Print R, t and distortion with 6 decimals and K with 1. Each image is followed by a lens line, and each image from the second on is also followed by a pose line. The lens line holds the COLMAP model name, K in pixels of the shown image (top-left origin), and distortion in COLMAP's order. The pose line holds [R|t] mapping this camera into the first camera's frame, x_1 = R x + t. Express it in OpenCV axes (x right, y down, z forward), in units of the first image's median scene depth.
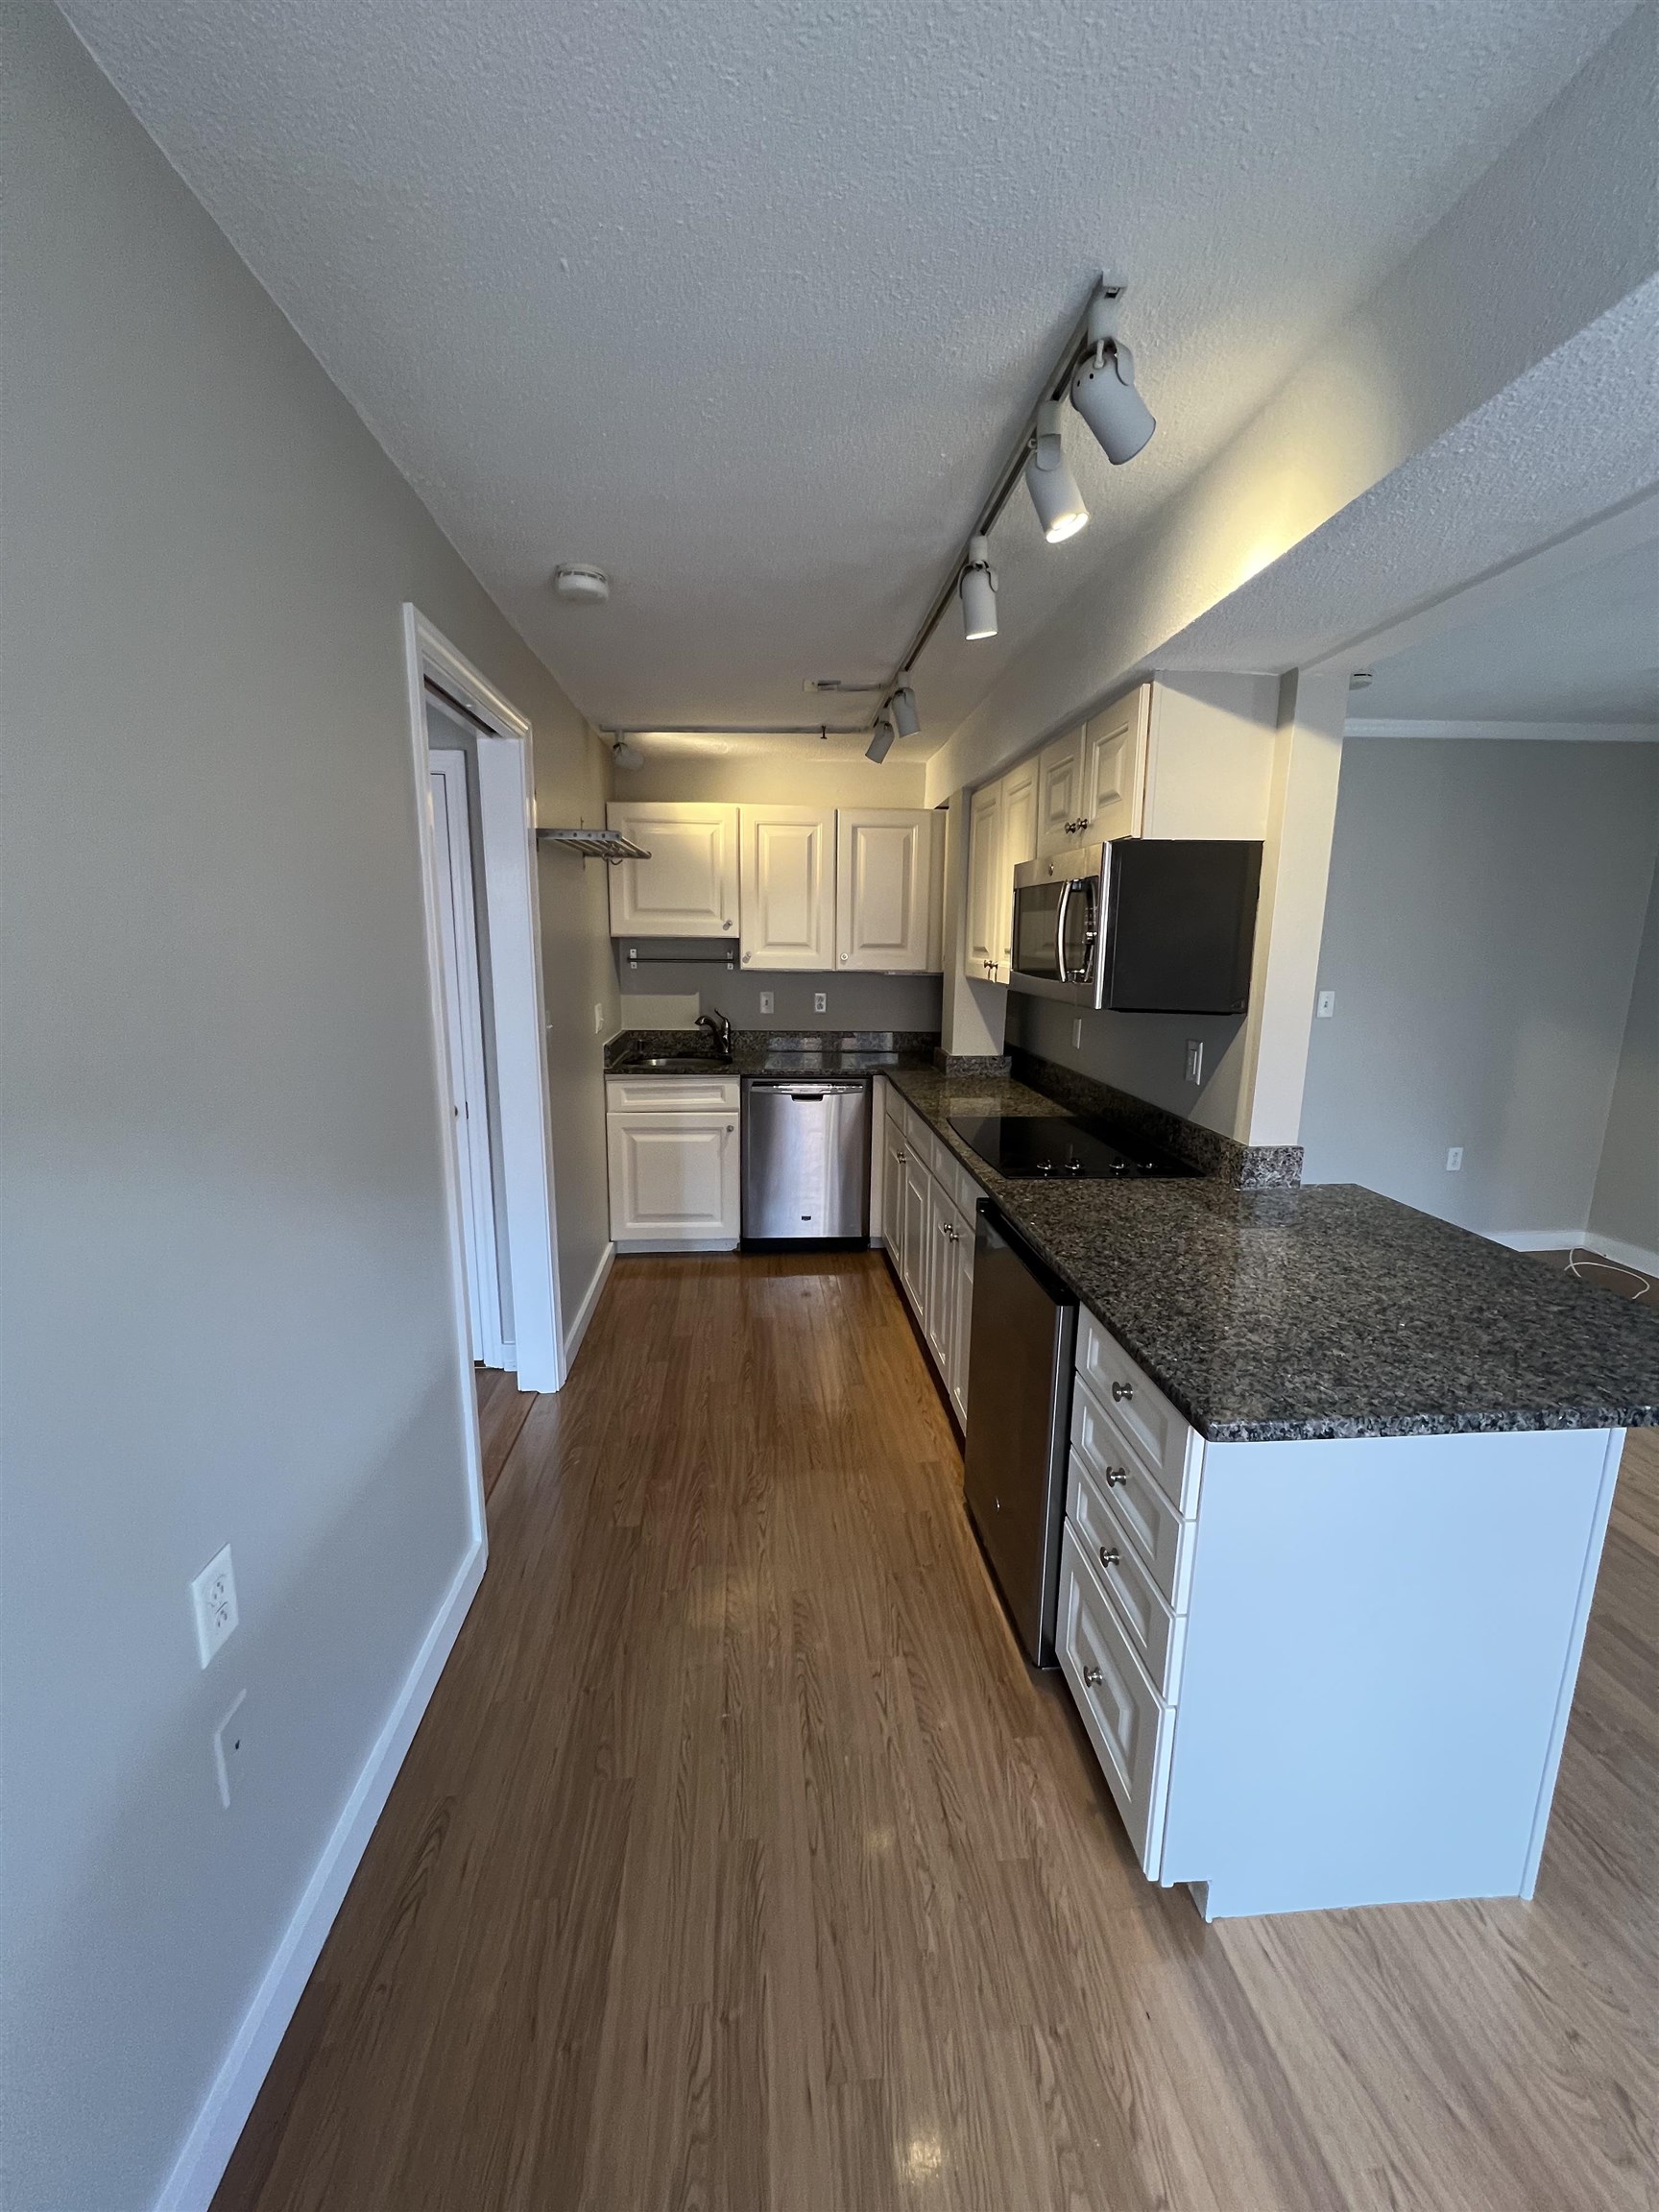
lens RADIAL K [[883.3, 0, 831.7], [0, 883.3, 1108.0], [0, 0, 1]] dist [-0.001774, 0.000593]
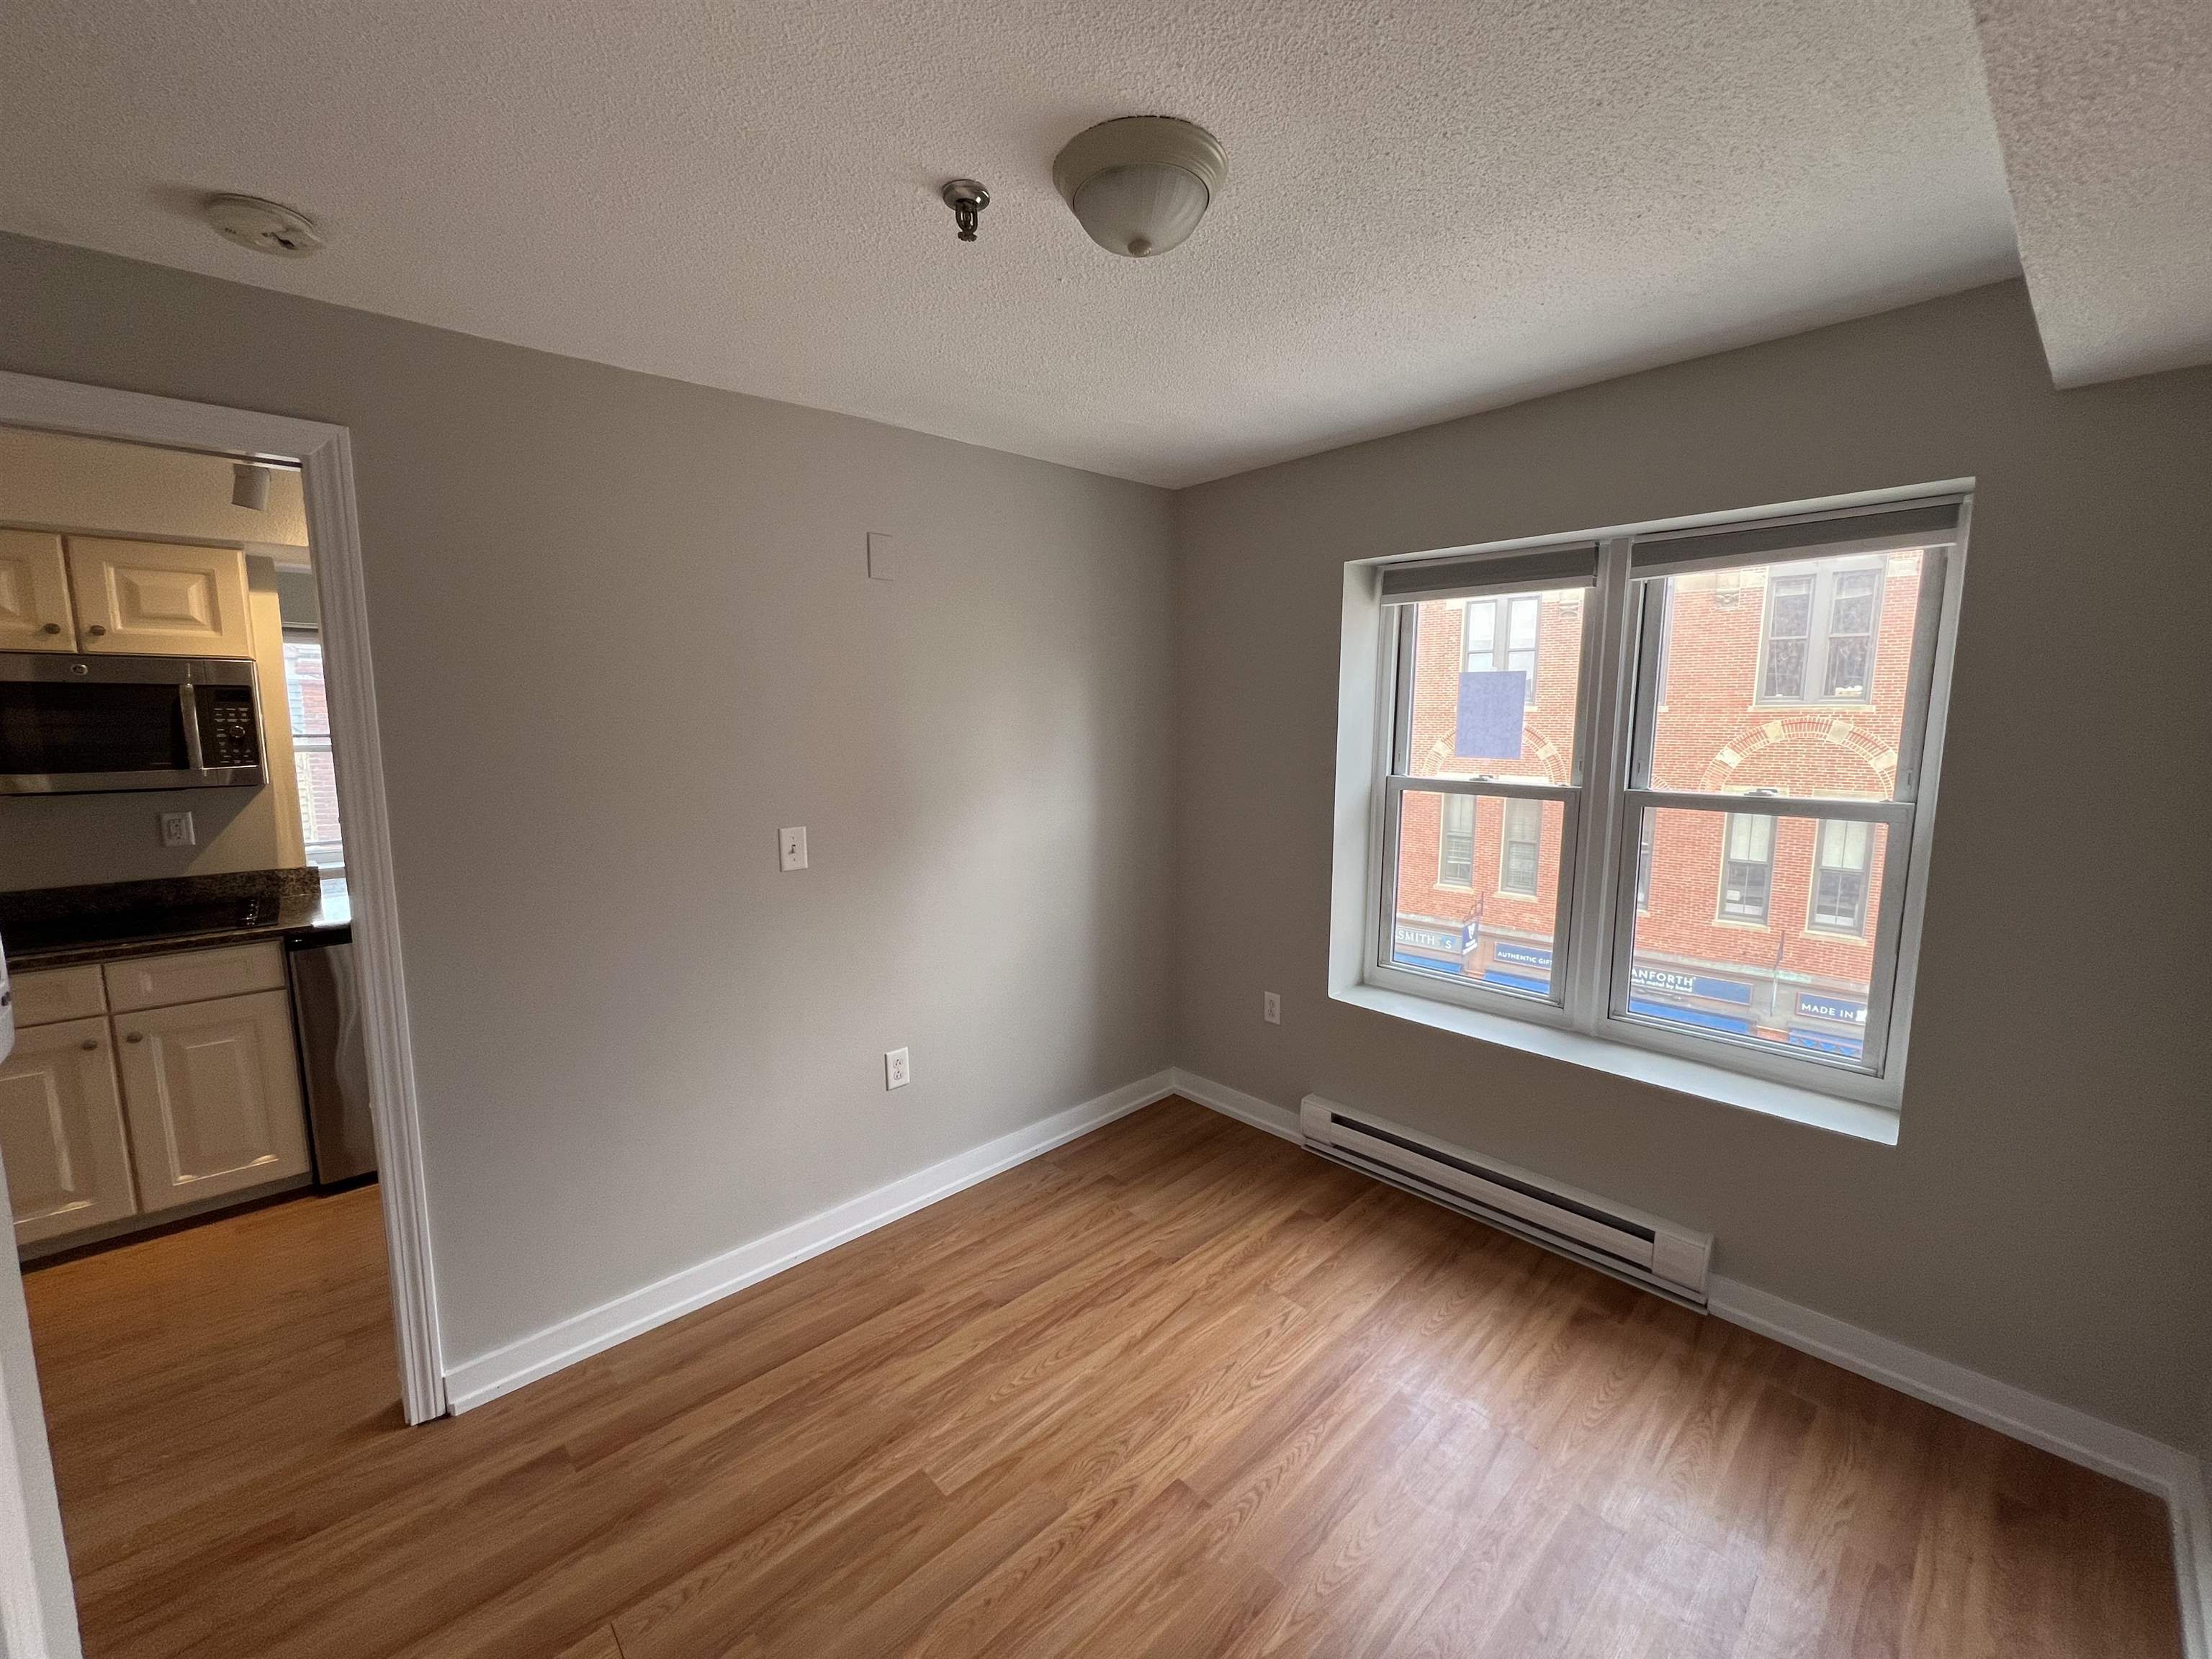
lens RADIAL K [[883.3, 0, 1106.0], [0, 883.3, 829.5], [0, 0, 1]] dist [-0.001774, 0.000593]
pose [[-0.617876, -0.109545, 0.778607, -1.558760], [0.144773, 0.957467, 0.249597, -0.197255], [-0.772832, 0.266941, -0.575737, 0.806674]]
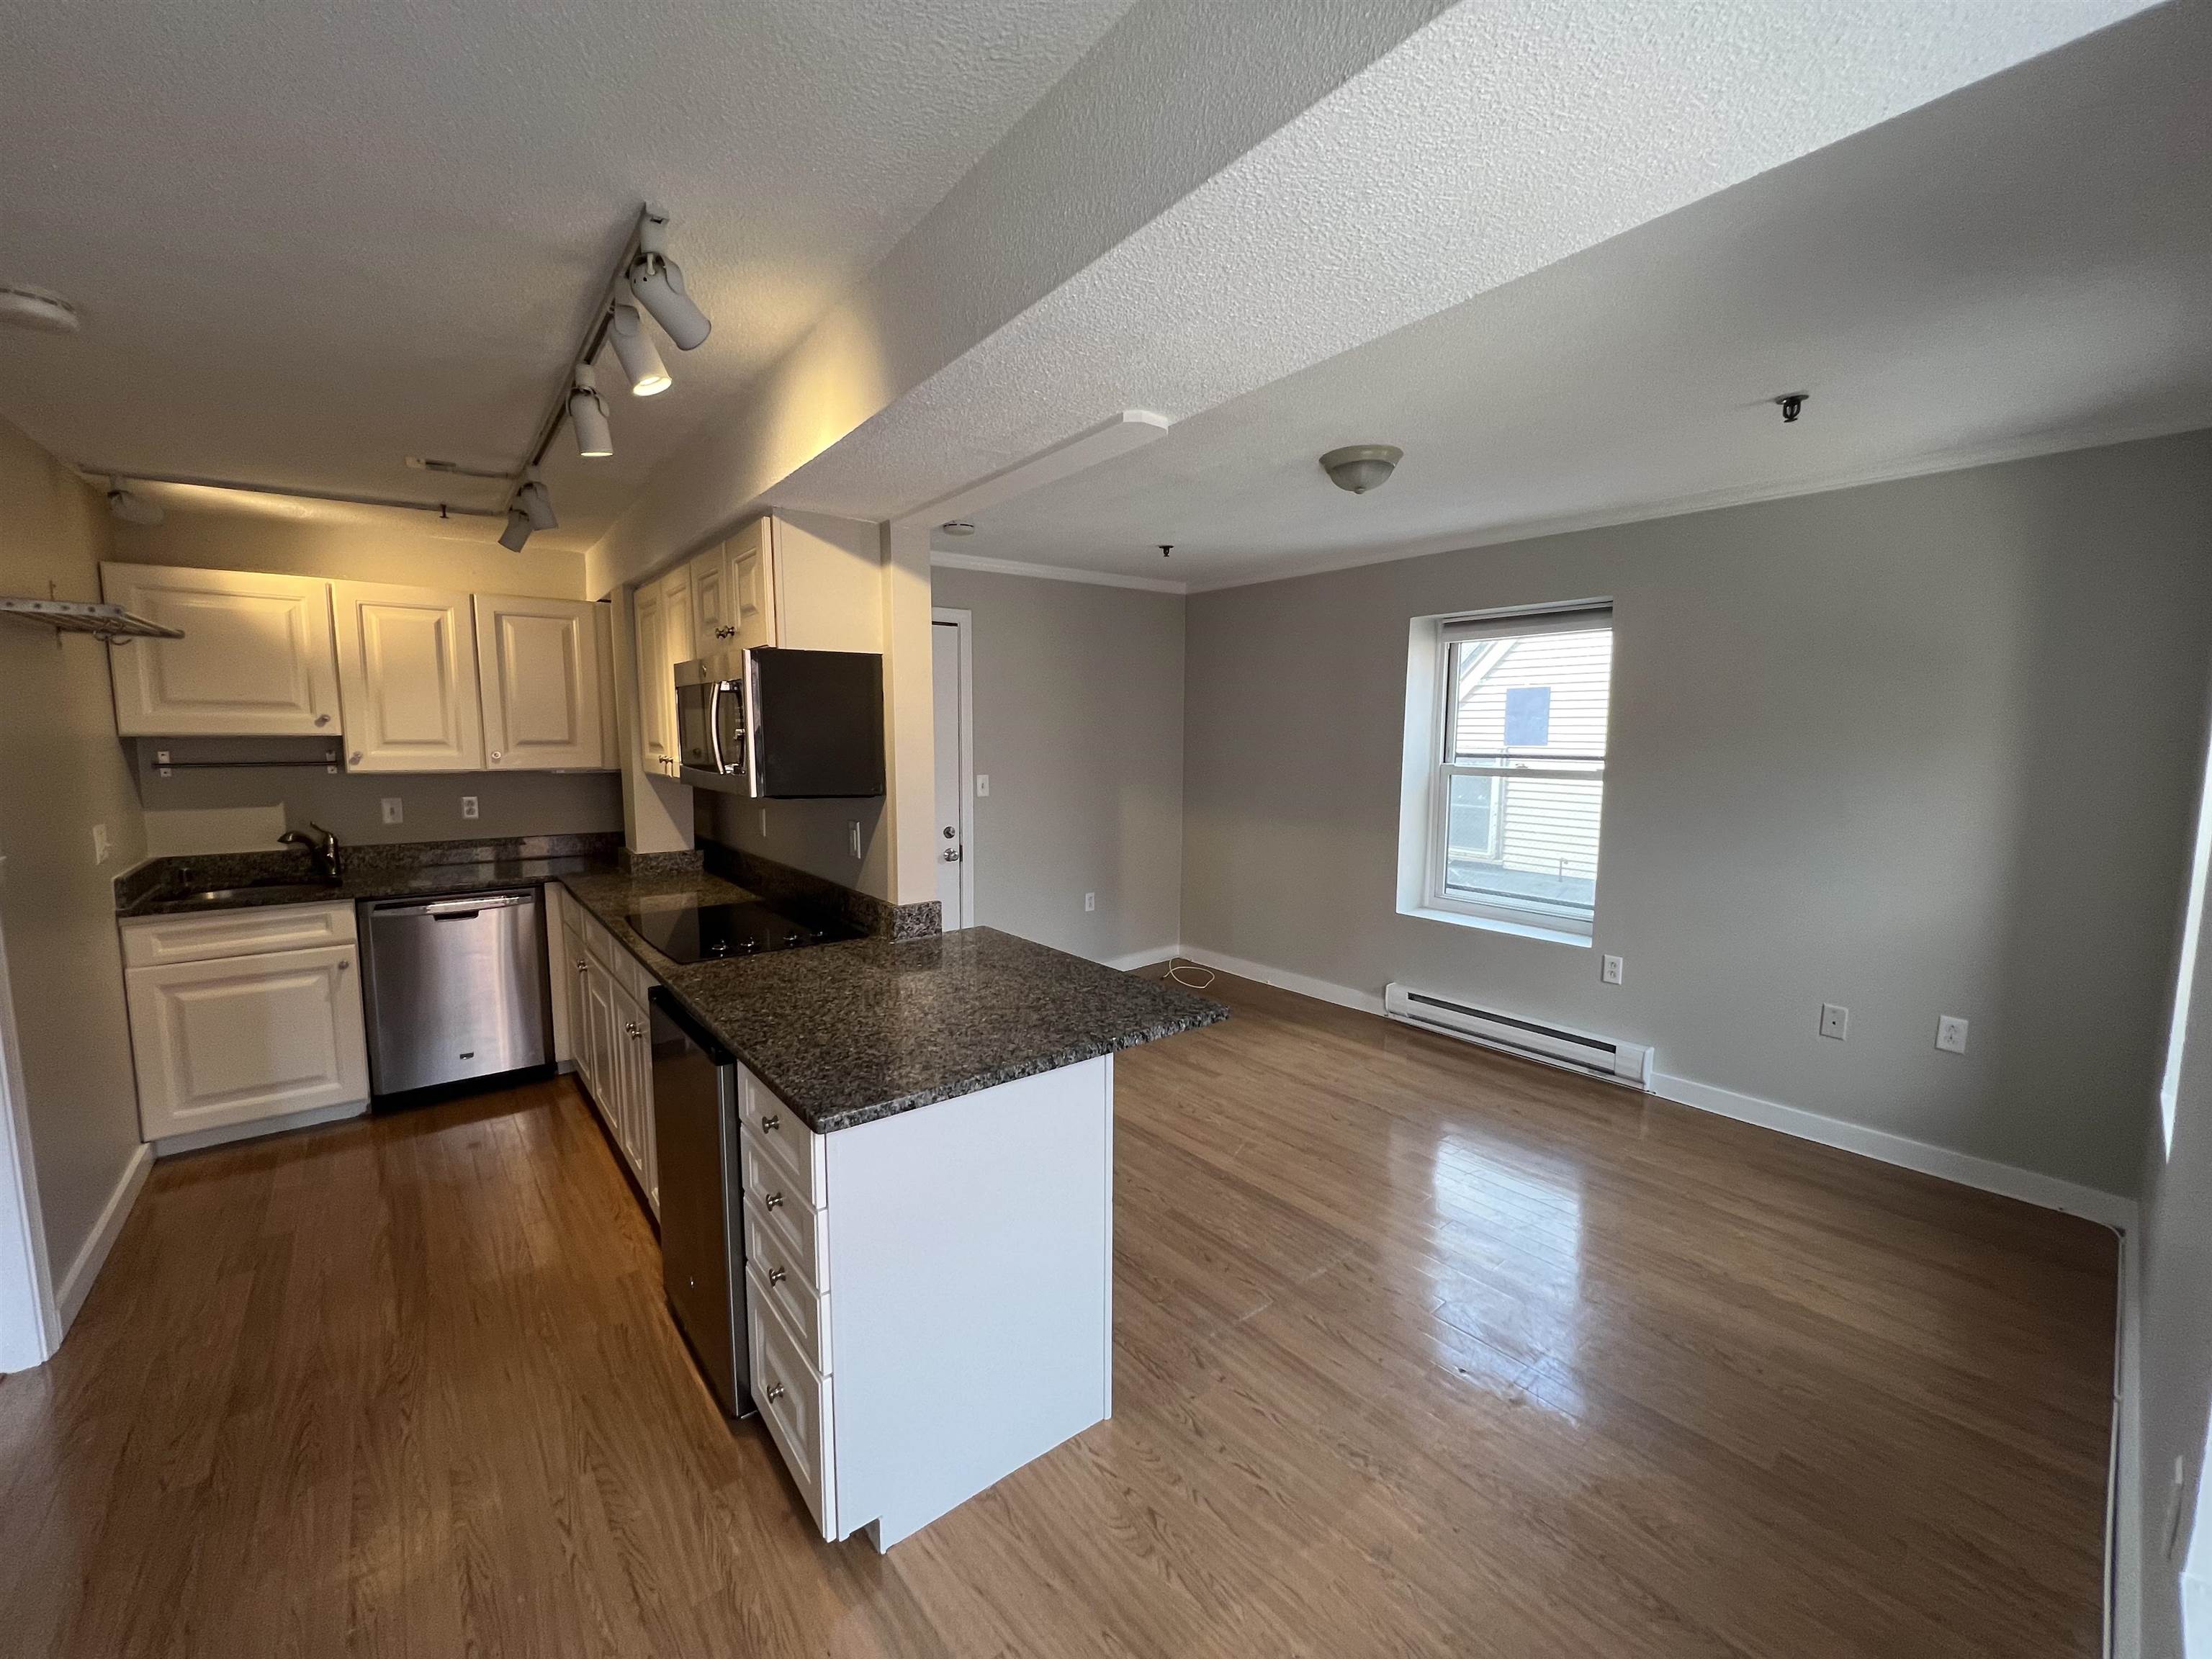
lens RADIAL K [[883.3, 0, 1106.0], [0, 883.3, 829.5], [0, 0, 1]] dist [-0.001774, 0.000593]
pose [[0.830384, -0.068197, 0.553002, 0.053972], [0.111617, 0.992724, -0.045179, 0.026924], [-0.545897, 0.099240, 0.831954, -0.156041]]
